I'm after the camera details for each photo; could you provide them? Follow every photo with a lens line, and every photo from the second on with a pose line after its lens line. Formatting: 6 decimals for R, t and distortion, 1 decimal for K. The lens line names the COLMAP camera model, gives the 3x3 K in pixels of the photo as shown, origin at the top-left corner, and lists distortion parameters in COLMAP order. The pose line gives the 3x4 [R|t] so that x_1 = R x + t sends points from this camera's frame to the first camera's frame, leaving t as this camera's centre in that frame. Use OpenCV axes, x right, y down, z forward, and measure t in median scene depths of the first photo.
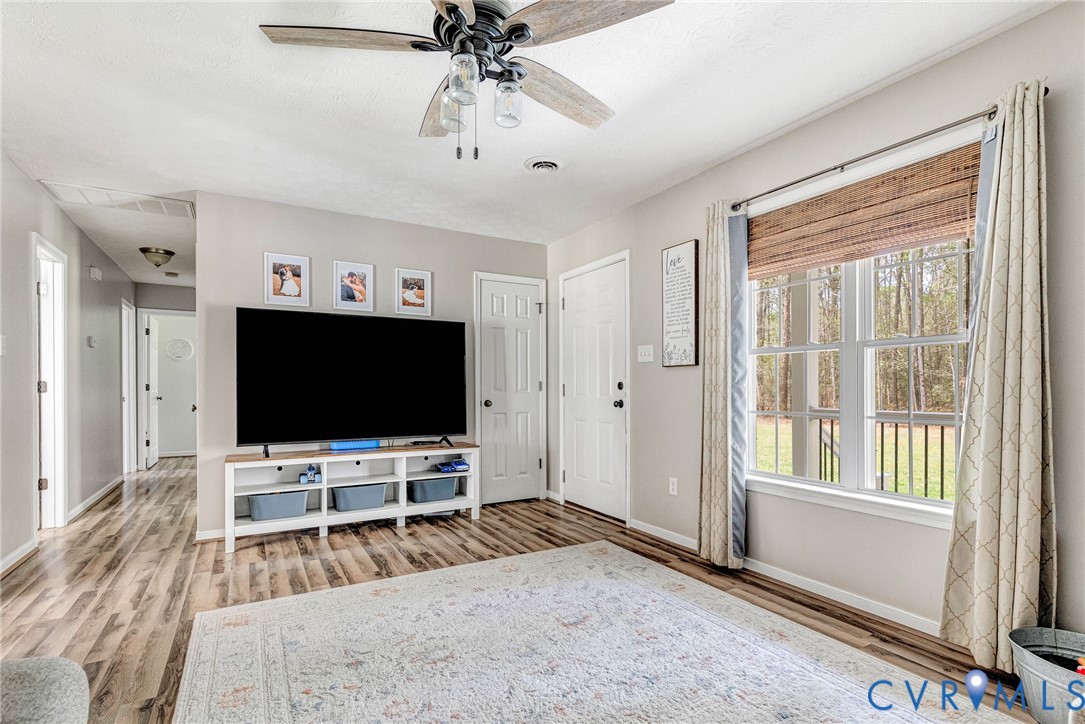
lens RADIAL K [[512.2, 0, 543.6], [0, 512.2, 388.7], [0, 0, 1]] dist [0.002421, 0.000206]
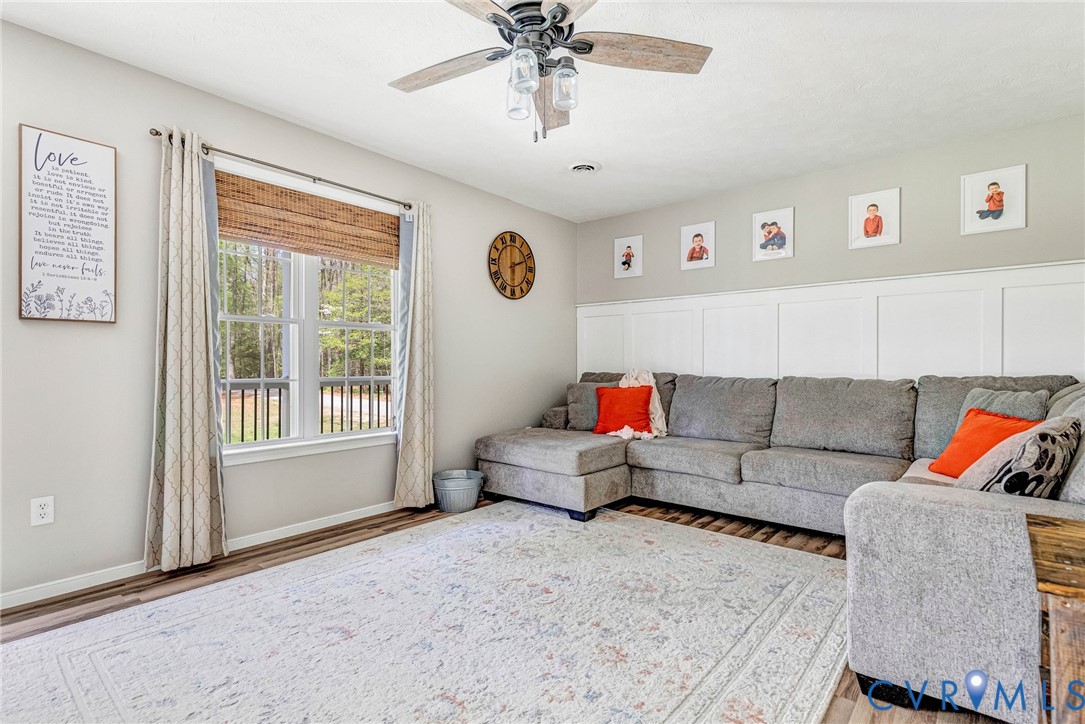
lens RADIAL K [[511.0, 0, 542.5], [0, 511.0, 362.0], [0, 0, 1]] dist [0.002224, -0.000057]
pose [[-0.326964, 0.004030, 0.945028, -0.772520], [0.001413, 0.999992, -0.003775, 0.016896], [-0.945036, 0.000101, -0.326967, 0.891508]]
